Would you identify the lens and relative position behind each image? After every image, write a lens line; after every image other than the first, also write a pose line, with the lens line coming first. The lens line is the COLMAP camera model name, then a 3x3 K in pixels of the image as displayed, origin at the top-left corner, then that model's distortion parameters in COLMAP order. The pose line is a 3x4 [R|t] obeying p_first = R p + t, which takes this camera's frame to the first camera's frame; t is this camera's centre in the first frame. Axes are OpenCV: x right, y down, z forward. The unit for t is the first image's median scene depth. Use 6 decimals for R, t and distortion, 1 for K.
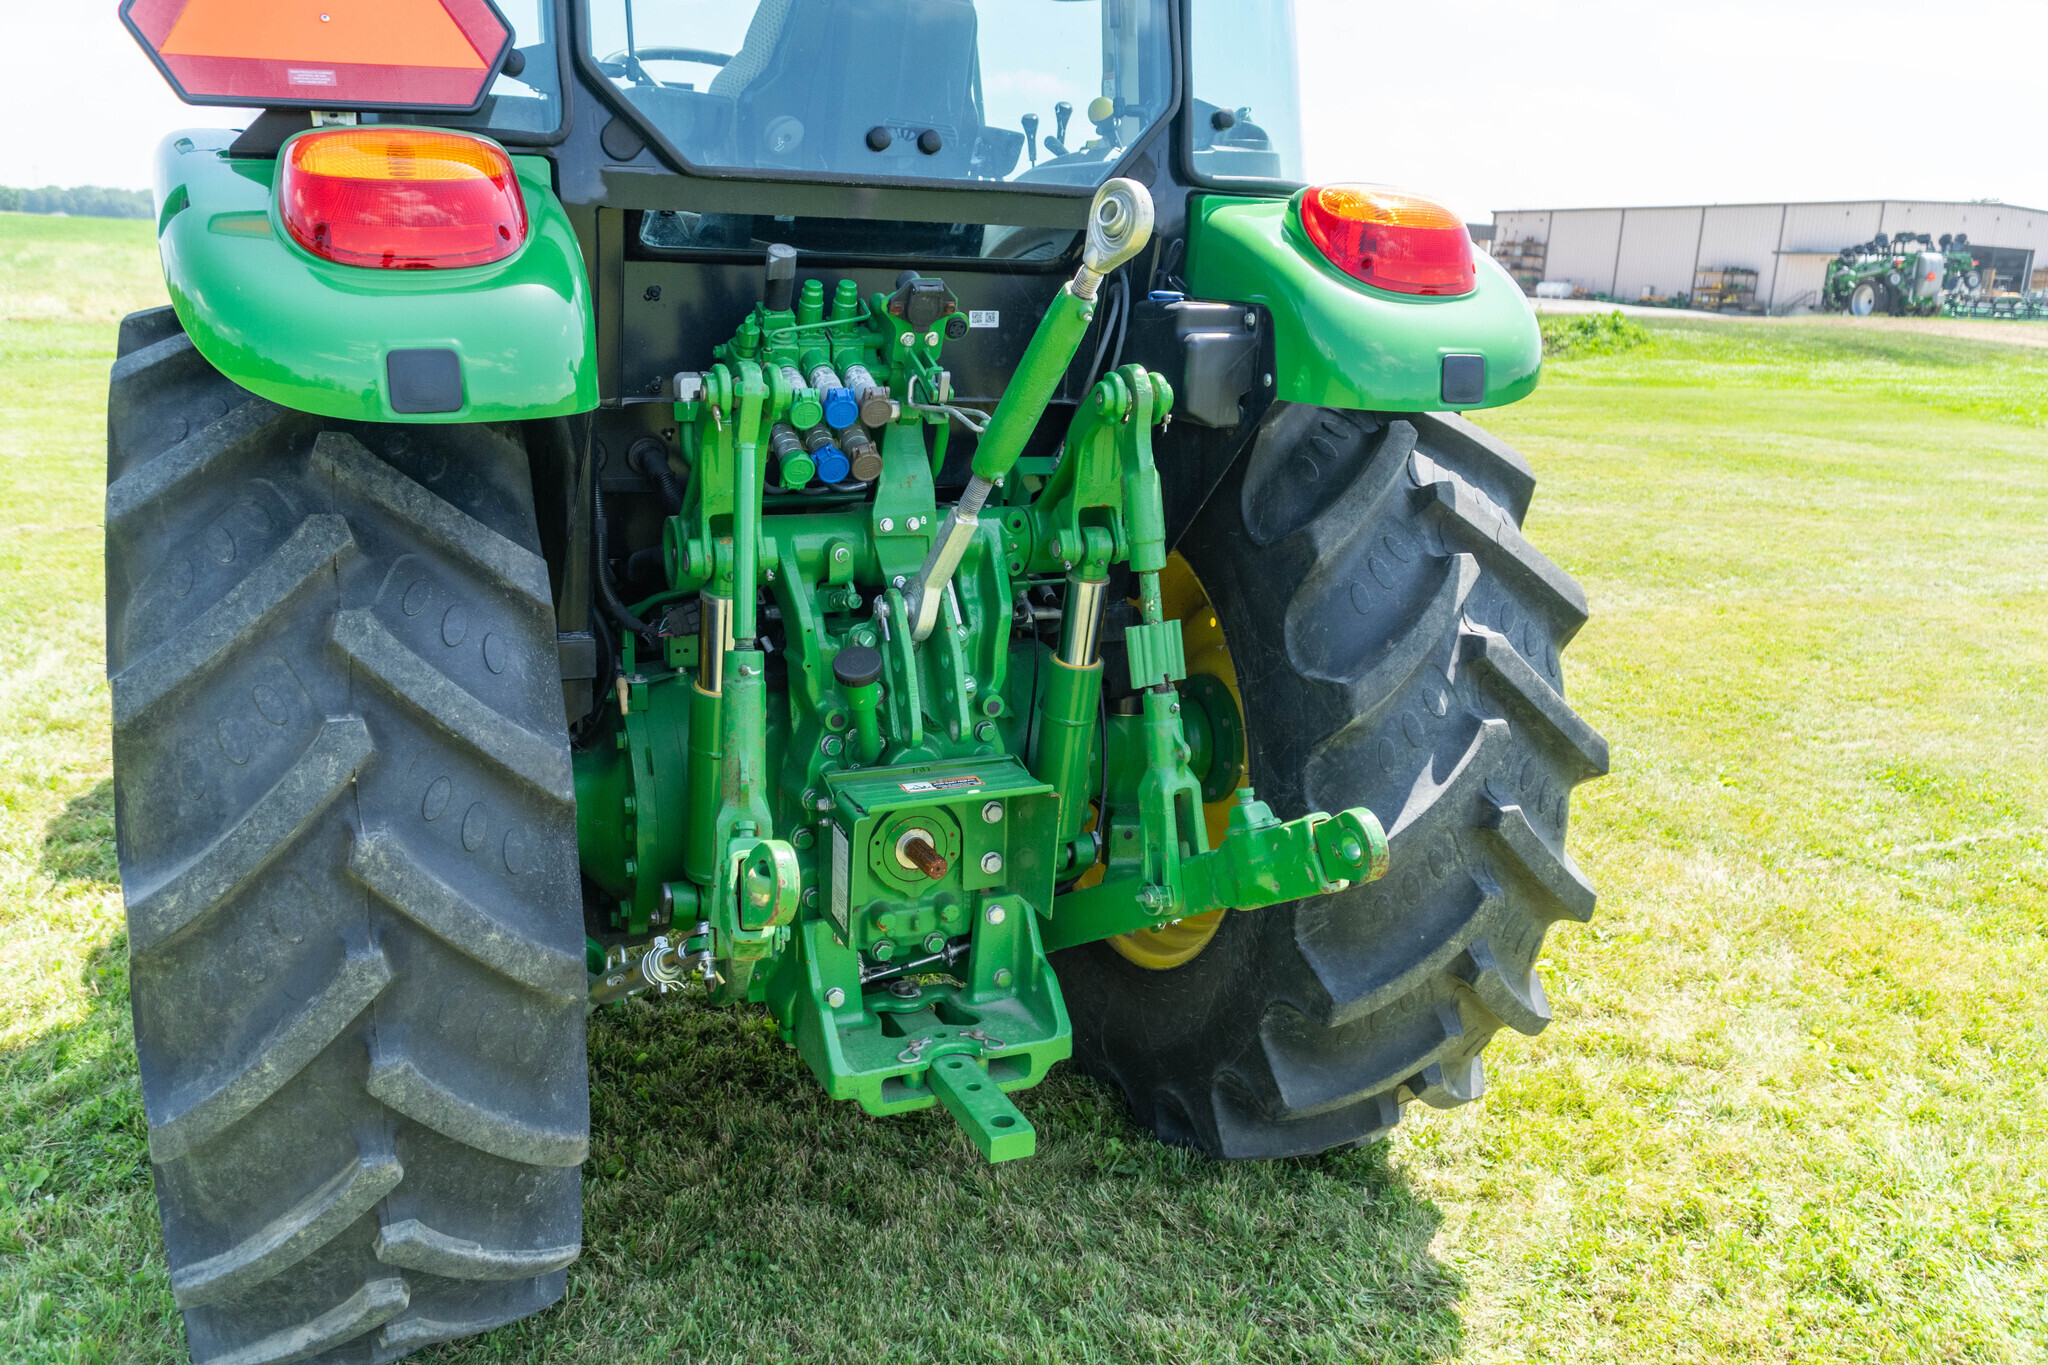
lens RADIAL K [[1637.1, 0, 1024.0], [0, 1637.1, 682.5], [0, 0, 1]] dist [0.000136, 0.005073]
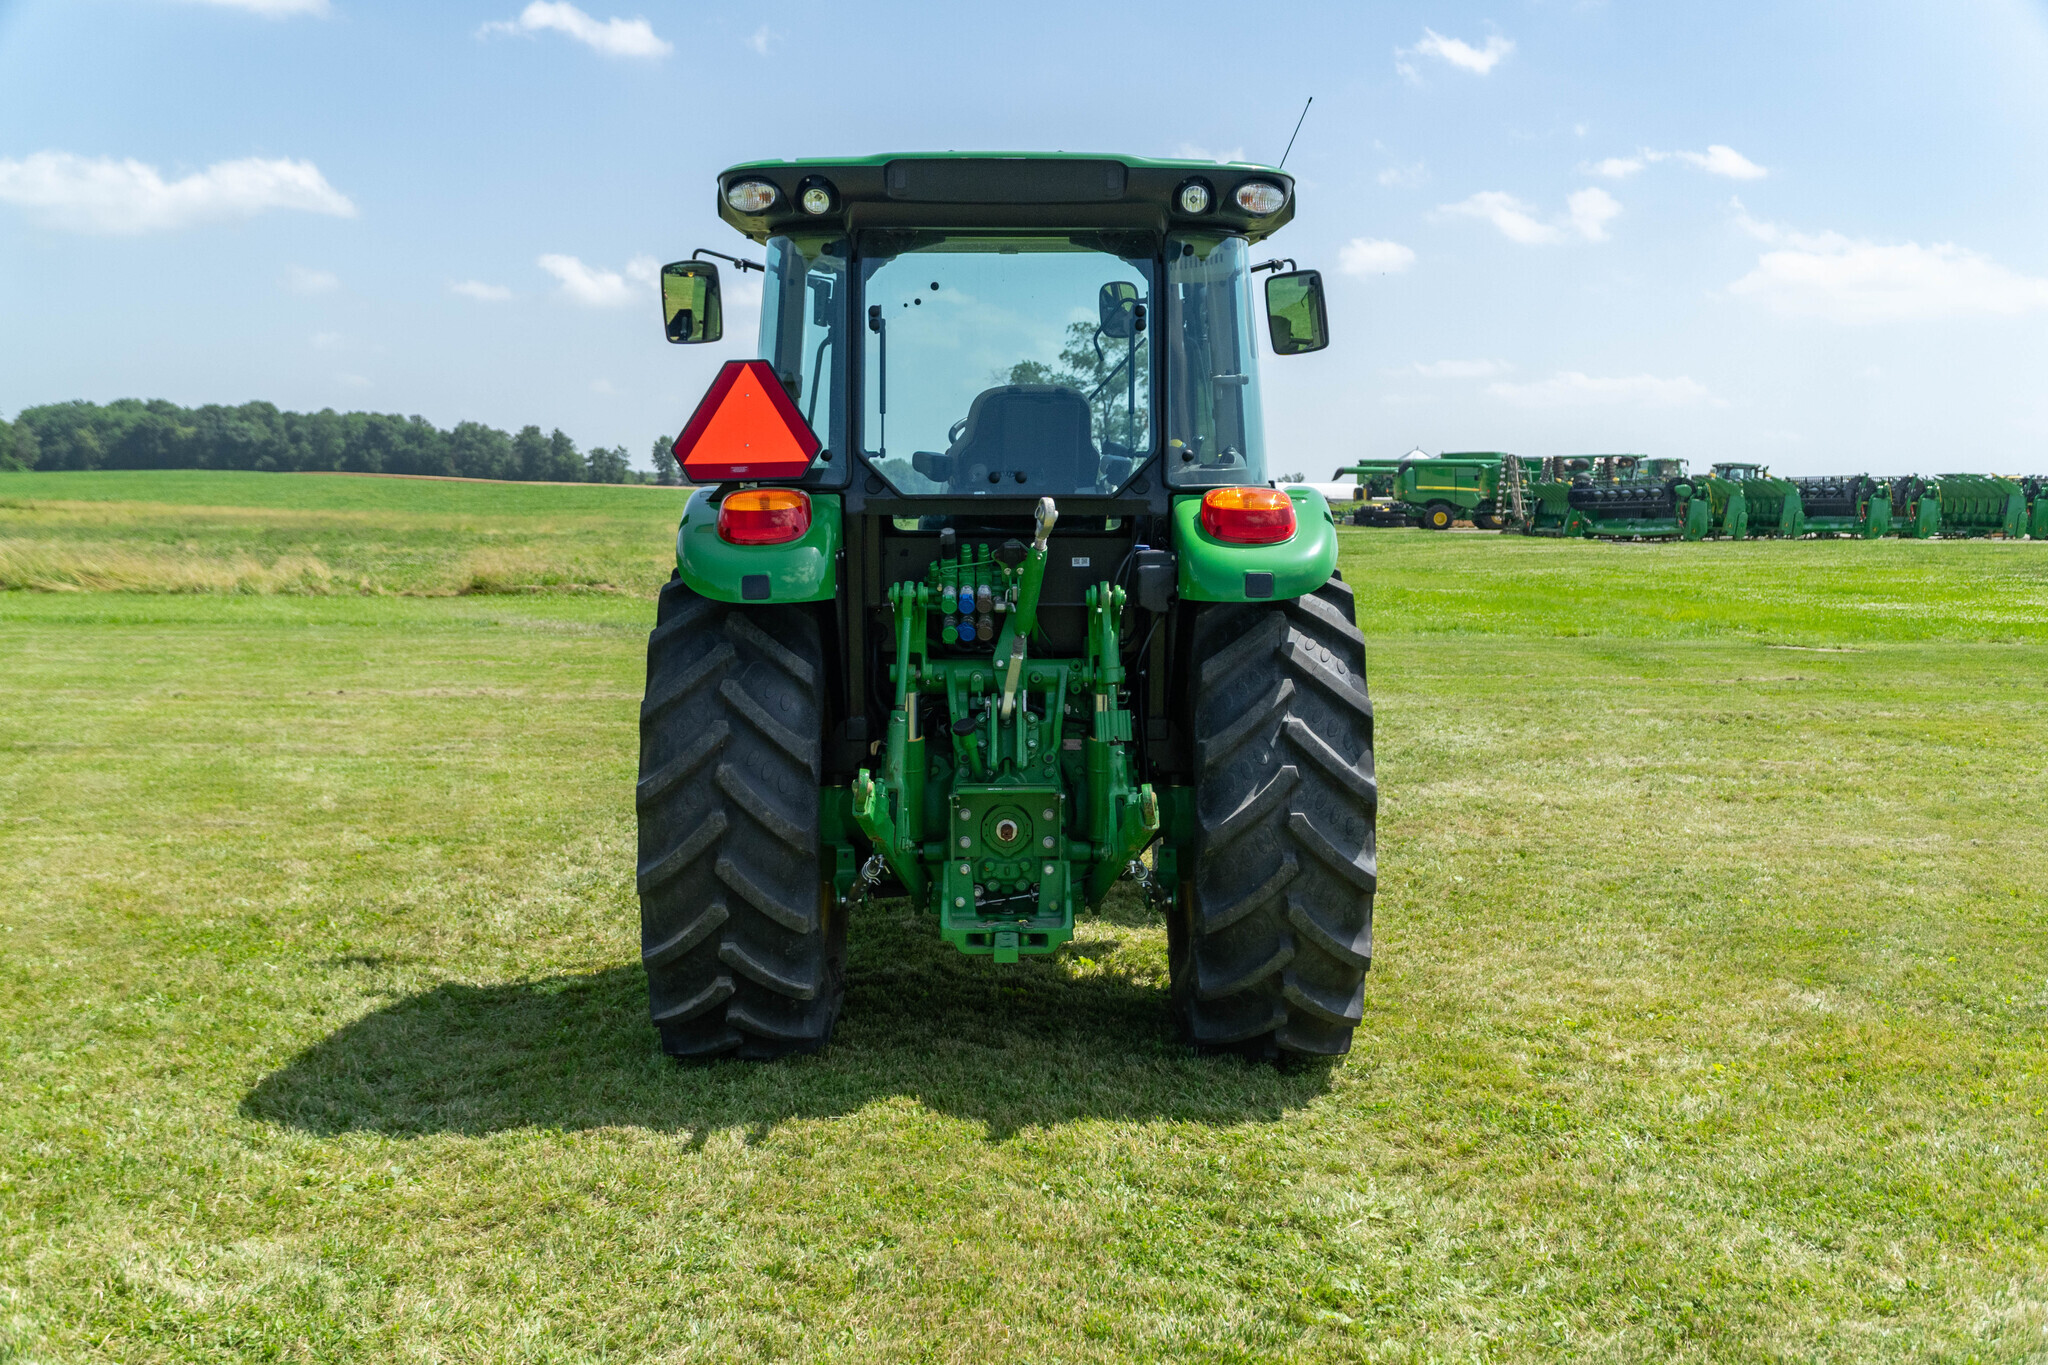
lens RADIAL K [[2382.1, 0, 1042.8], [0, 2382.1, 687.0], [0, 0, 1]] dist [0.155391, -0.421474]
pose [[0.907720, -0.001193, -0.419576, 1.413133], [-0.073052, 0.984273, -0.160841, 0.472195], [0.413169, 0.176649, 0.893357, -1.867768]]
